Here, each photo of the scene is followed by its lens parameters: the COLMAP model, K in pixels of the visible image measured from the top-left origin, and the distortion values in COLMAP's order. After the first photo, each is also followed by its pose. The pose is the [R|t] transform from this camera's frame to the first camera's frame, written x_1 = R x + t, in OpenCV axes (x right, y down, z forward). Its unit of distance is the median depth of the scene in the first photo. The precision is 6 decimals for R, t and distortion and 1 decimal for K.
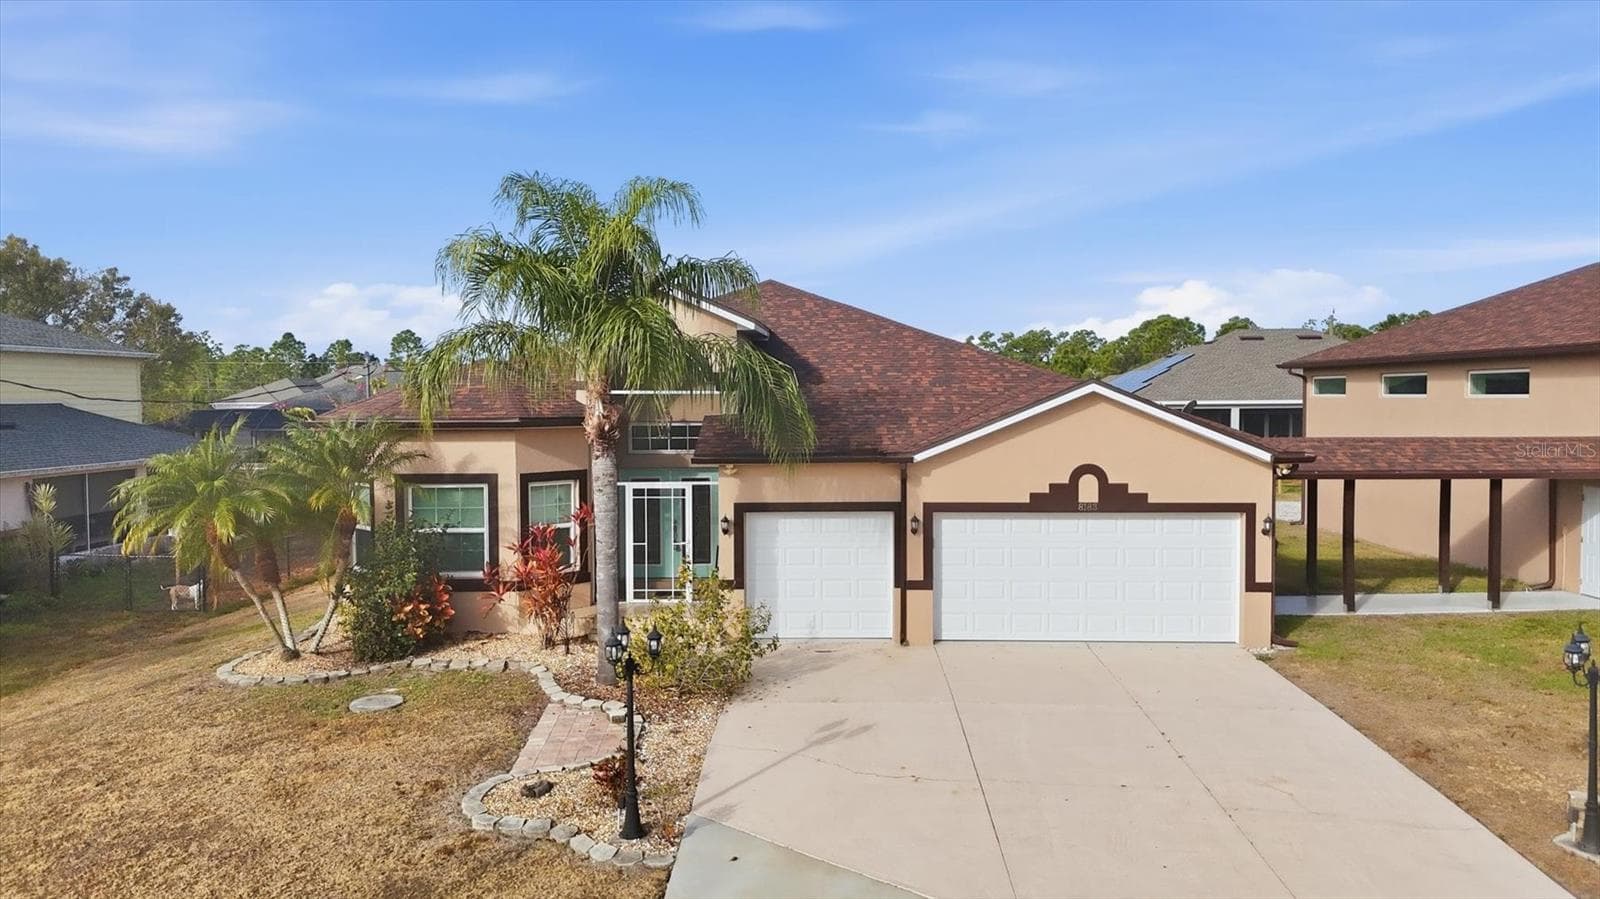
lens RADIAL K [[1167.2, 0, 800.0], [0, 1167.2, 449.5], [0, 0, 1]] dist [0.083247, -0.001069]
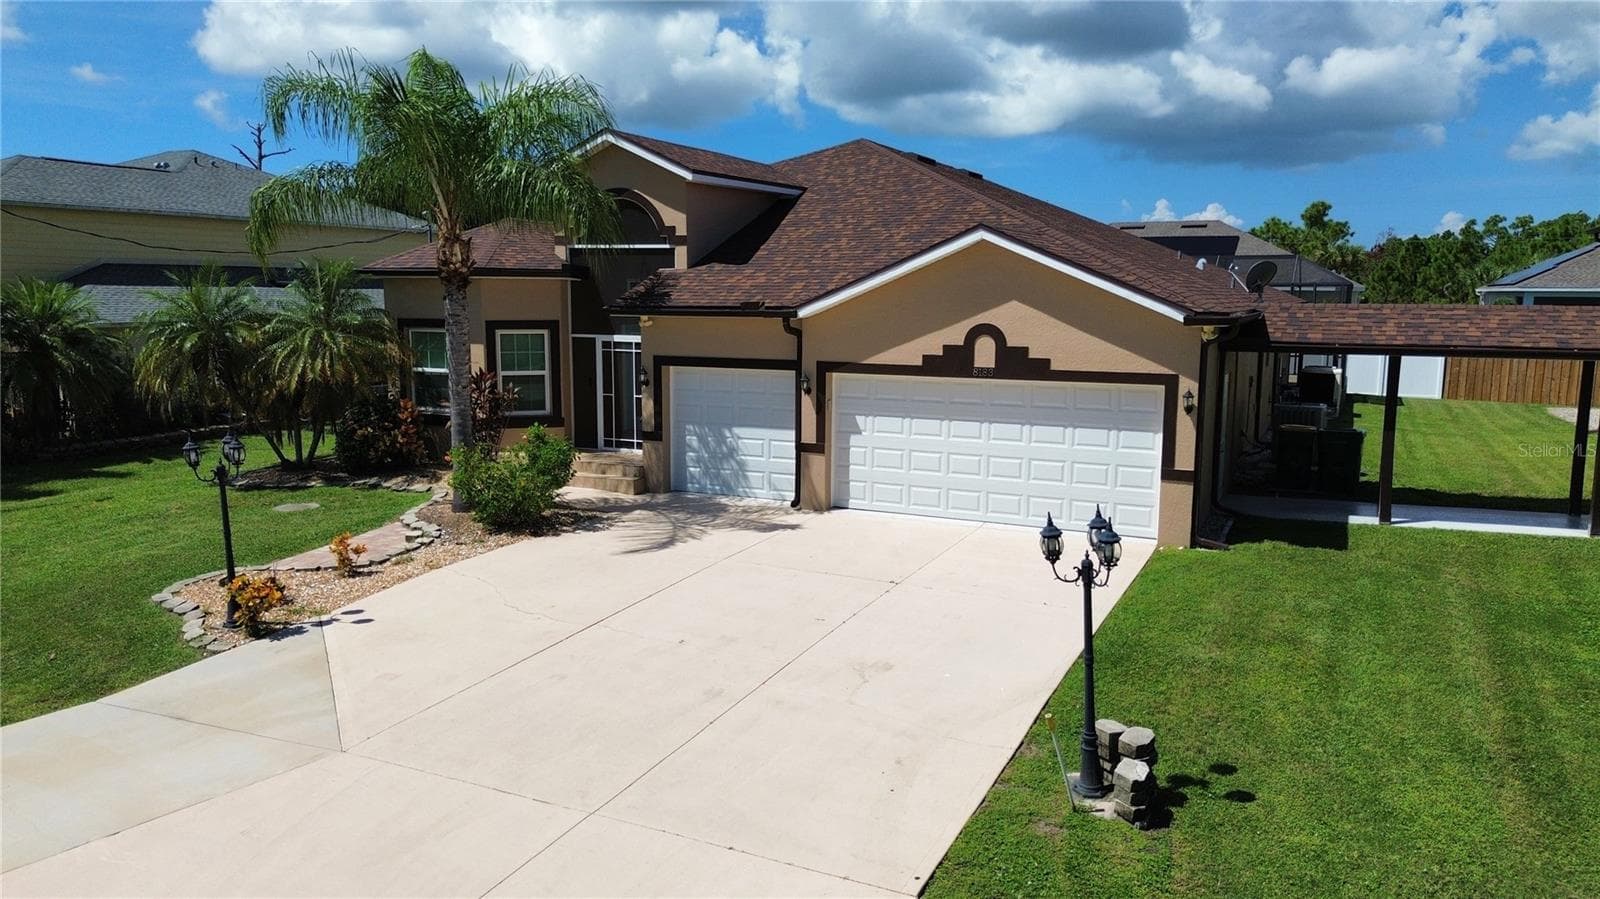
lens RADIAL K [[1118.5, 0, 800.0], [0, 1118.5, 449.5], [0, 0, 1]] dist [0.062916, -0.004251]
pose [[0.907421, 0.068952, -0.414527, 0.471617], [-0.031315, 0.994799, 0.096922, 0.029084], [0.419054, -0.074968, 0.904861, 0.169363]]
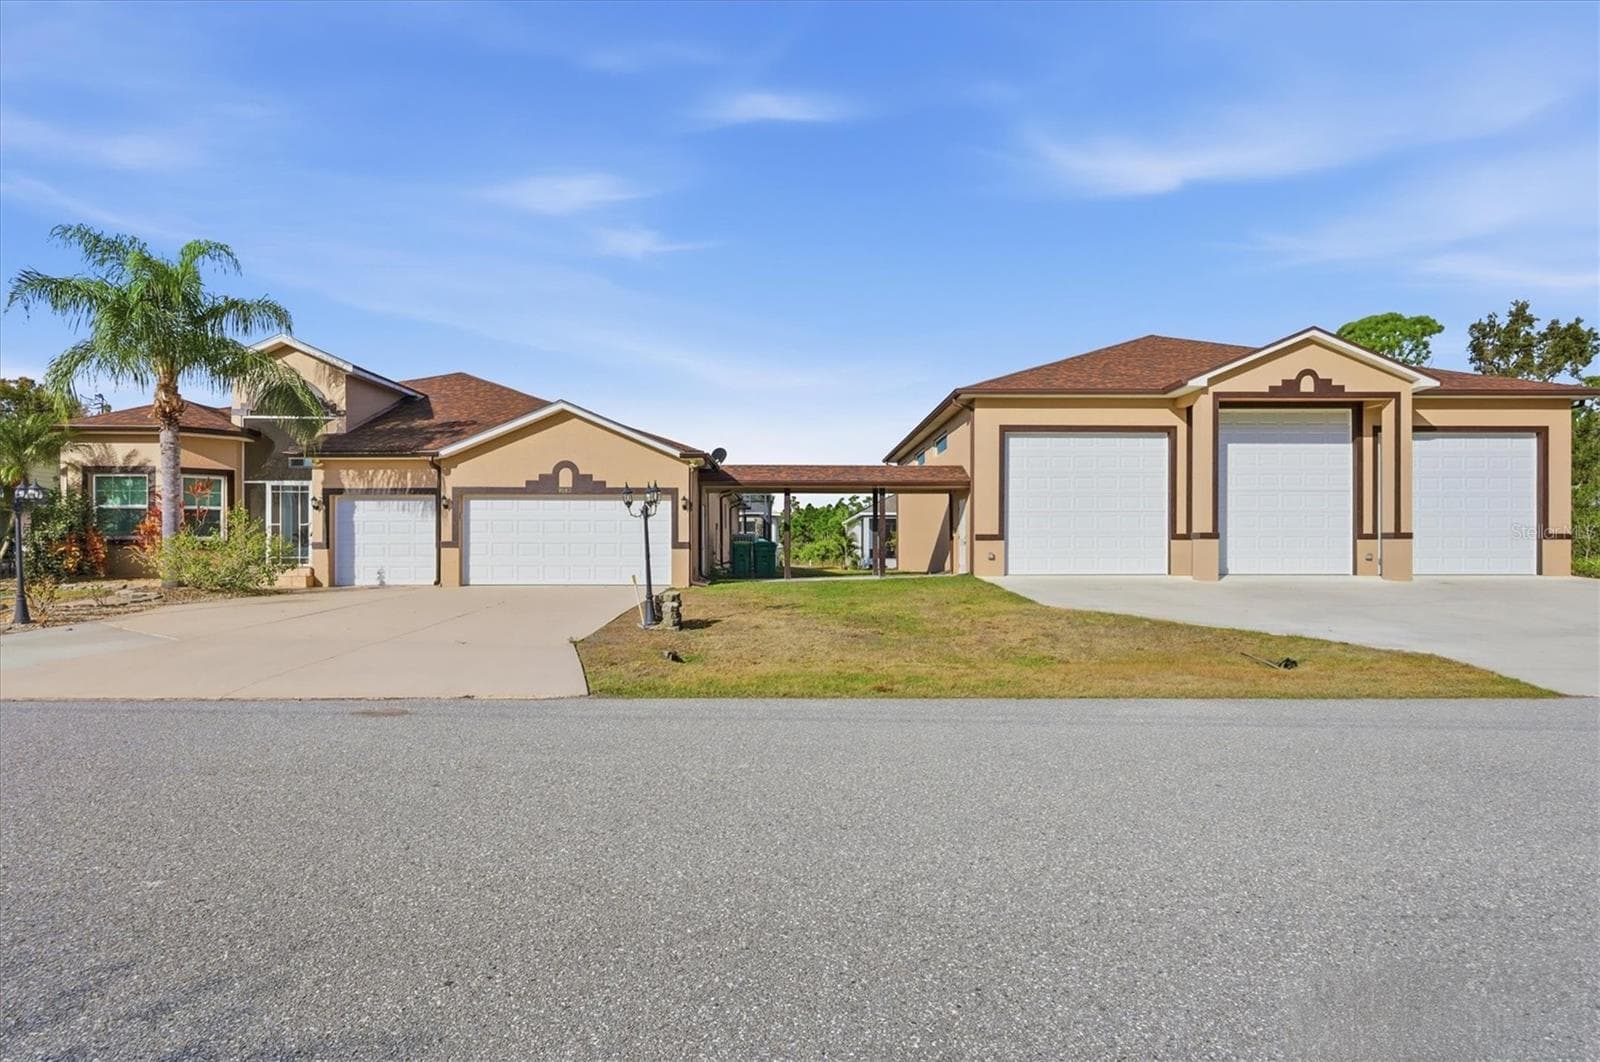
lens RADIAL K [[871.2, 0, 795.5], [0, 871.2, 557.0], [0, 0, 1]] dist [0.001227, 0.000274]
pose [[0.999418, 0.004842, 0.033753, 0.490990], [-0.003199, 0.998816, -0.048536, 0.181779], [-0.033948, 0.048399, 0.998251, -0.082158]]
